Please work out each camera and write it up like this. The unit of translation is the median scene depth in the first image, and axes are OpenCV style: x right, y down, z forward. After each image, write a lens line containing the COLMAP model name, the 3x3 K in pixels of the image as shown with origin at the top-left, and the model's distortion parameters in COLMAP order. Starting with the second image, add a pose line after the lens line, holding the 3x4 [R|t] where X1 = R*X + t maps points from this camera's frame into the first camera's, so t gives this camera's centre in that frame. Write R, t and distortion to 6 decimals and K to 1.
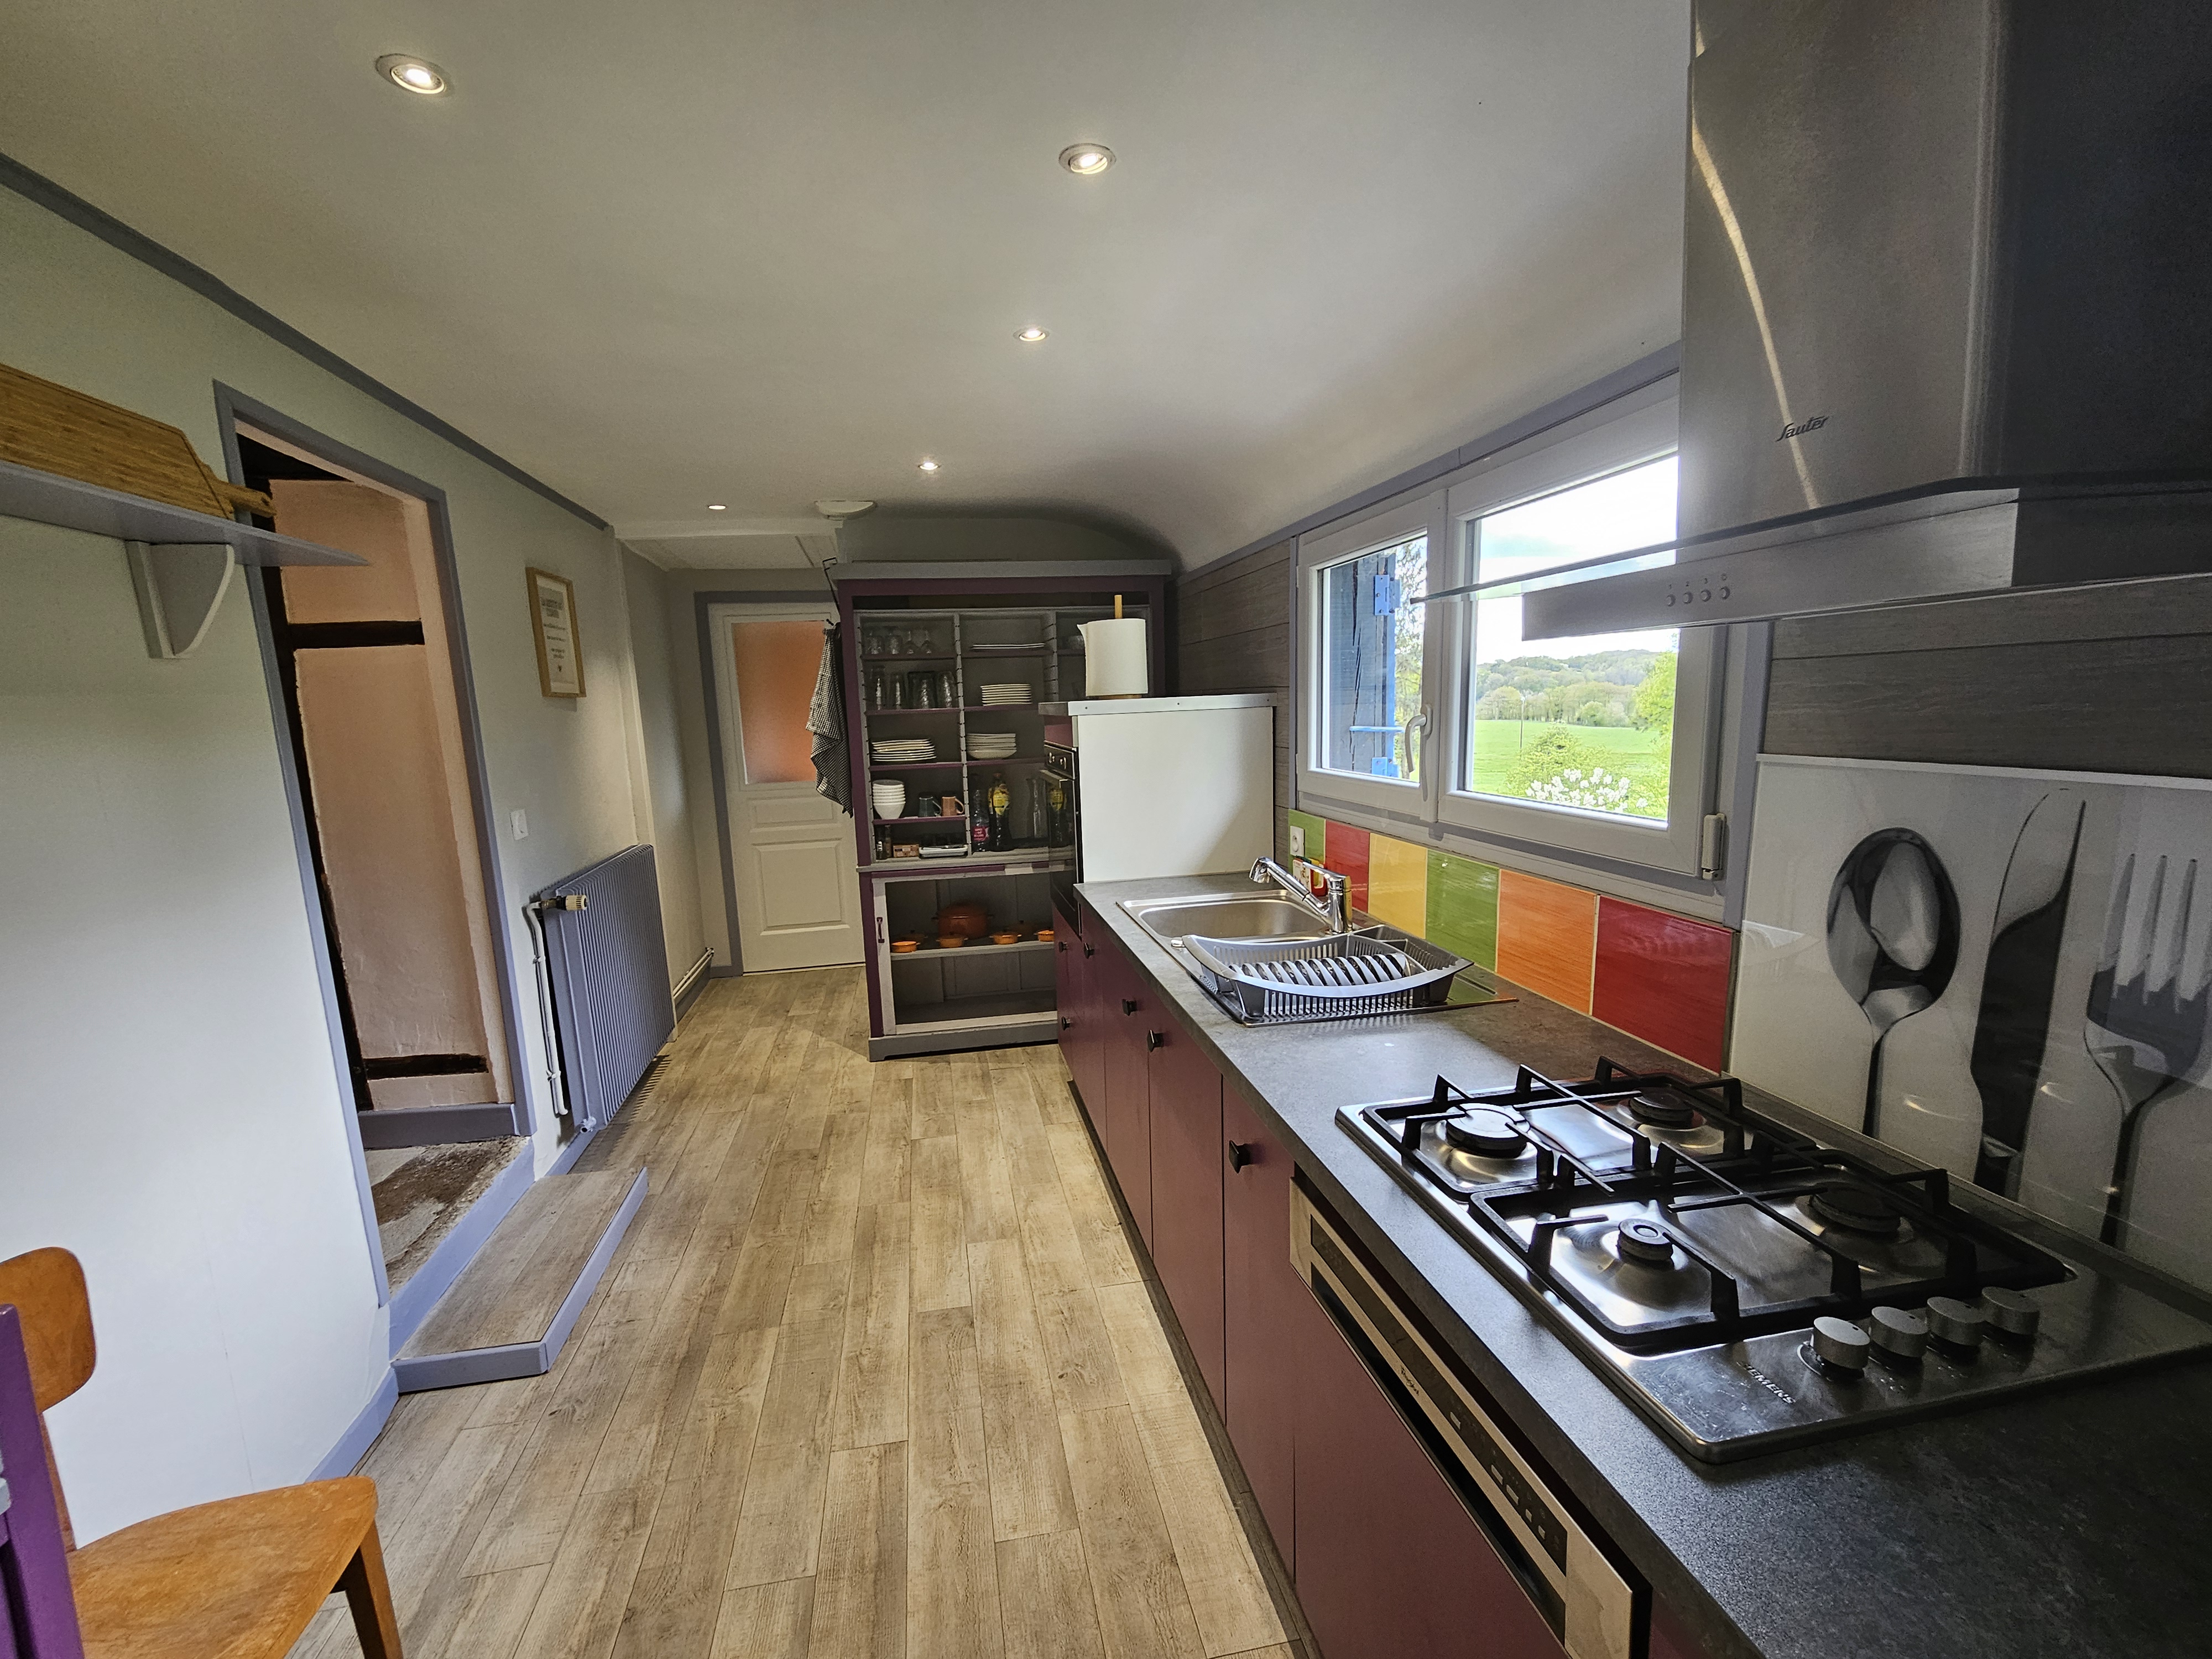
lens RADIAL K [[891.2, 0, 1041.9], [0, 891.2, 848.3], [0, 0, 1]] dist [-0.000349, -0.000248]
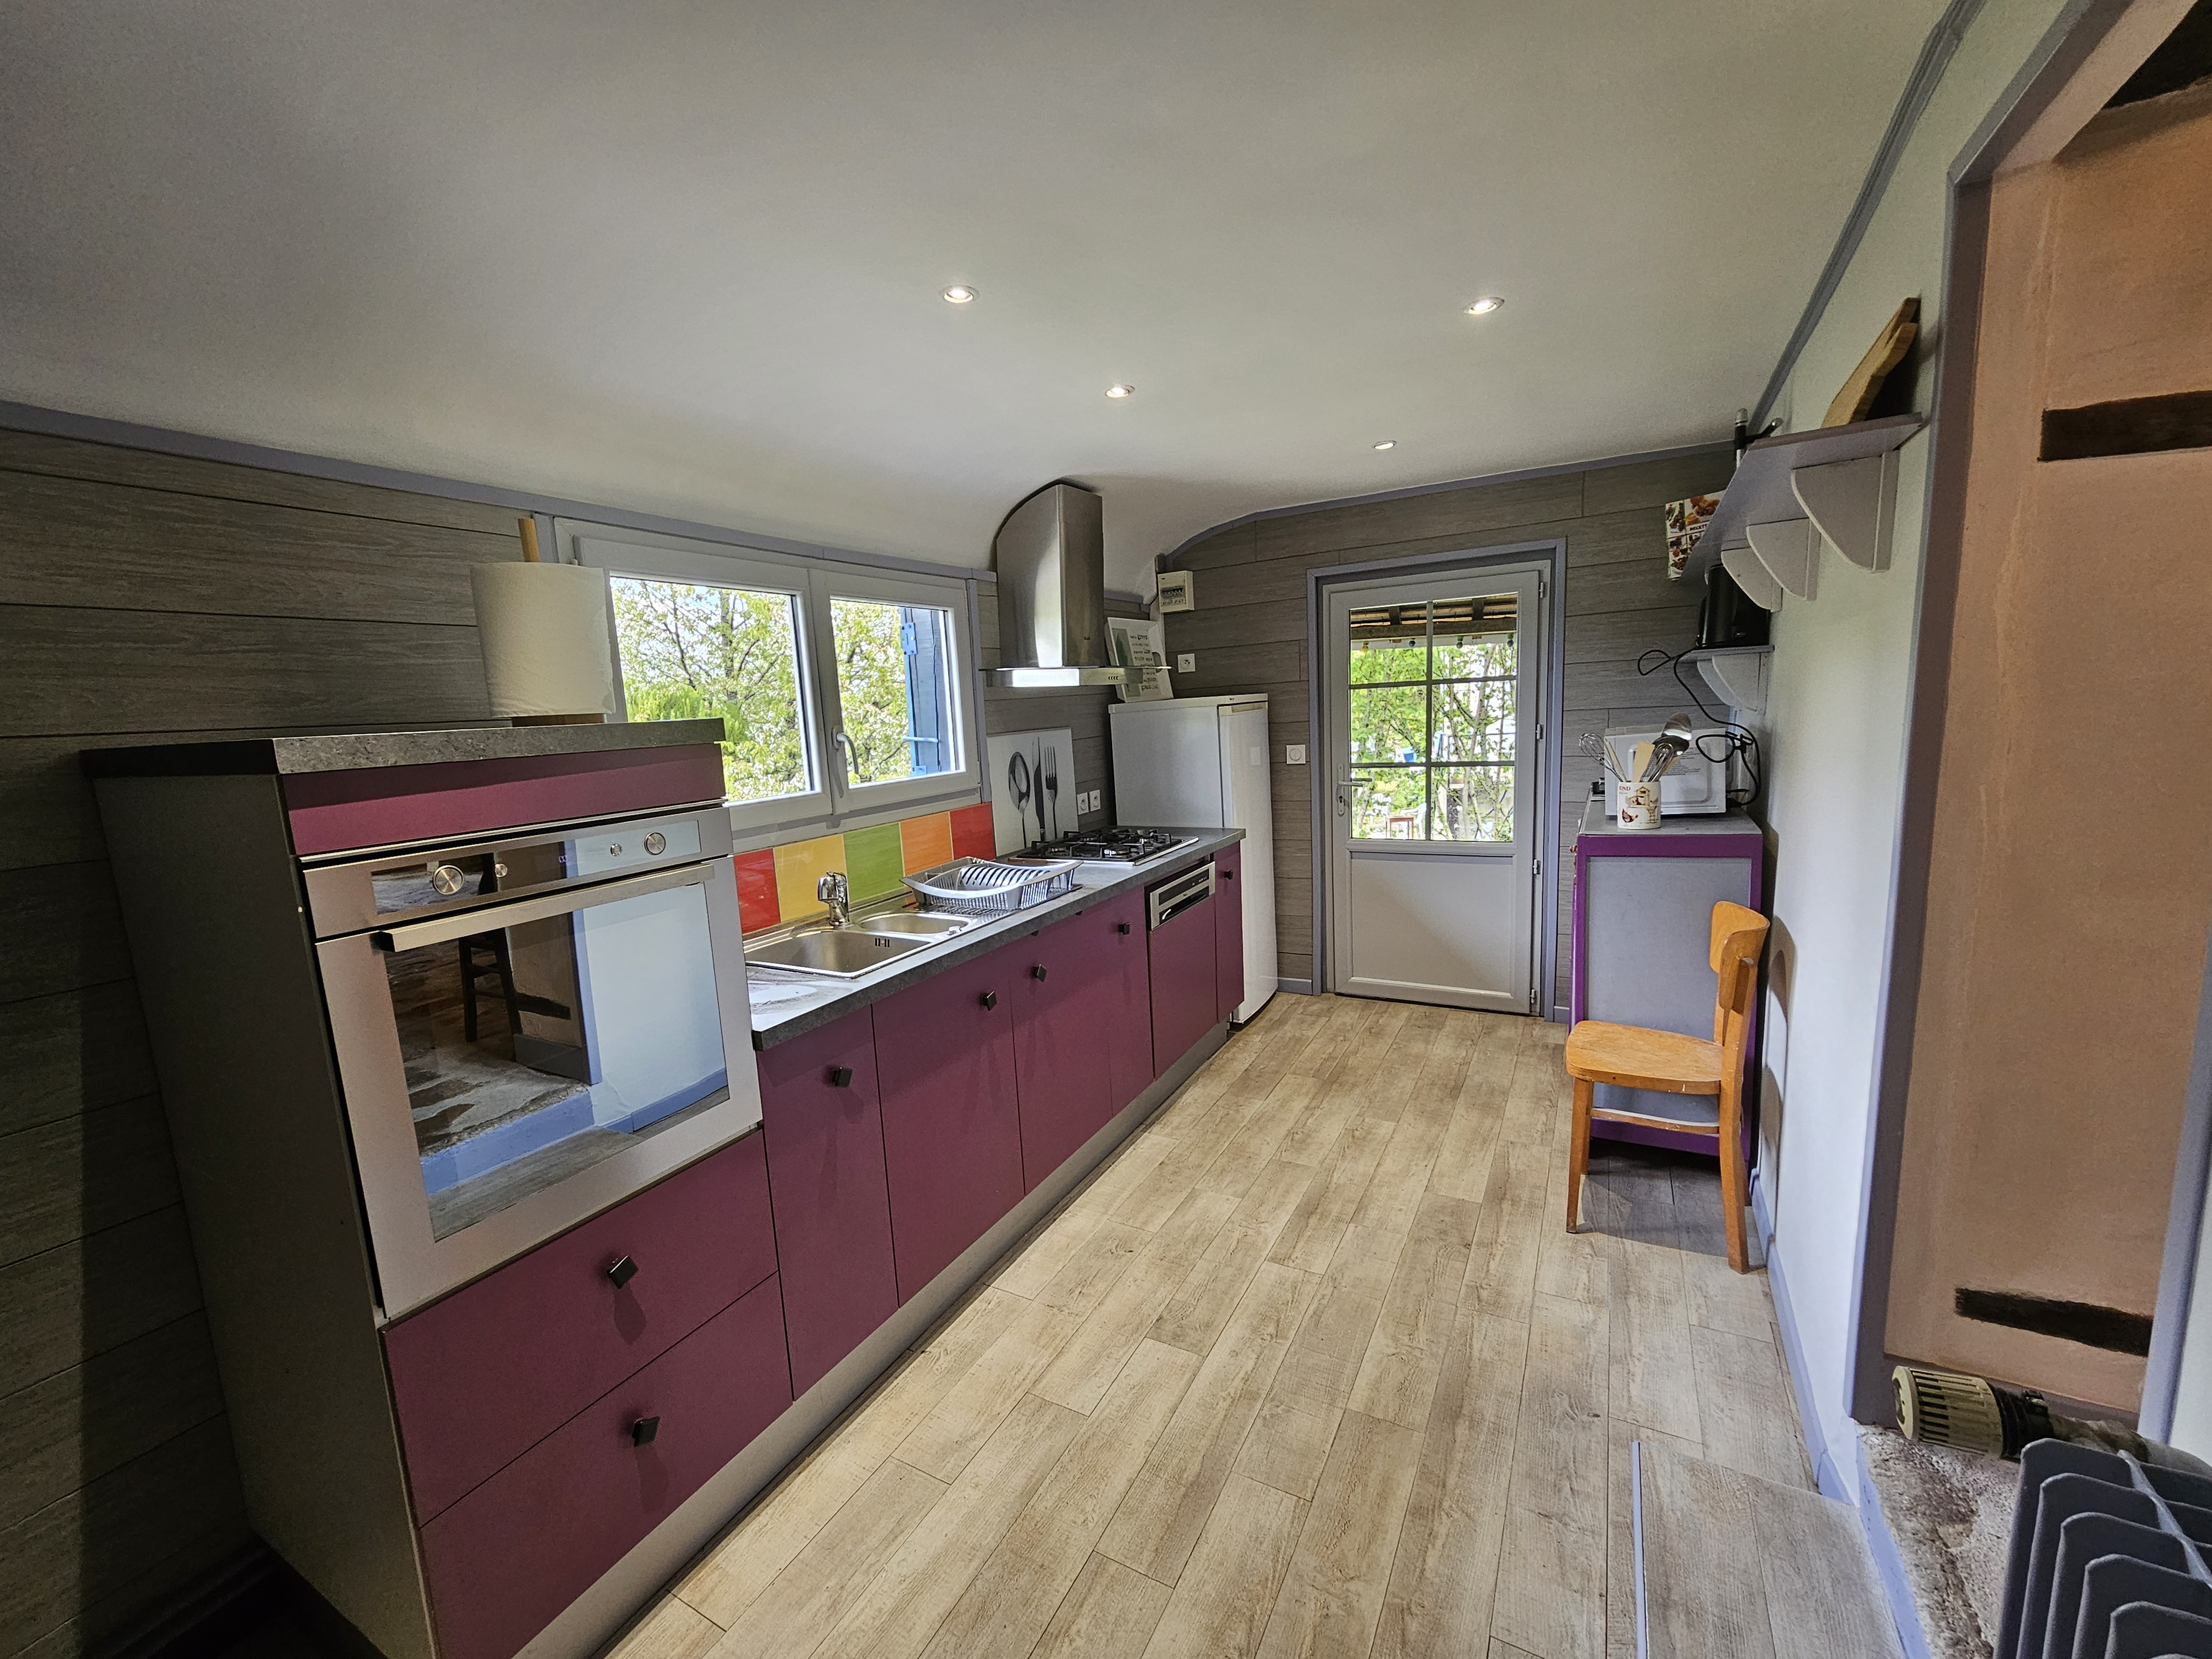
lens RADIAL K [[891.2, 0, 1100.5], [0, 891.2, 833.5], [0, 0, 1]] dist [-0.000349, -0.000248]
pose [[-0.789356, -0.004191, 0.613922, -0.689932], [0.187067, 0.950784, 0.247014, -0.256621], [-0.584742, 0.309827, -0.749723, 1.761124]]
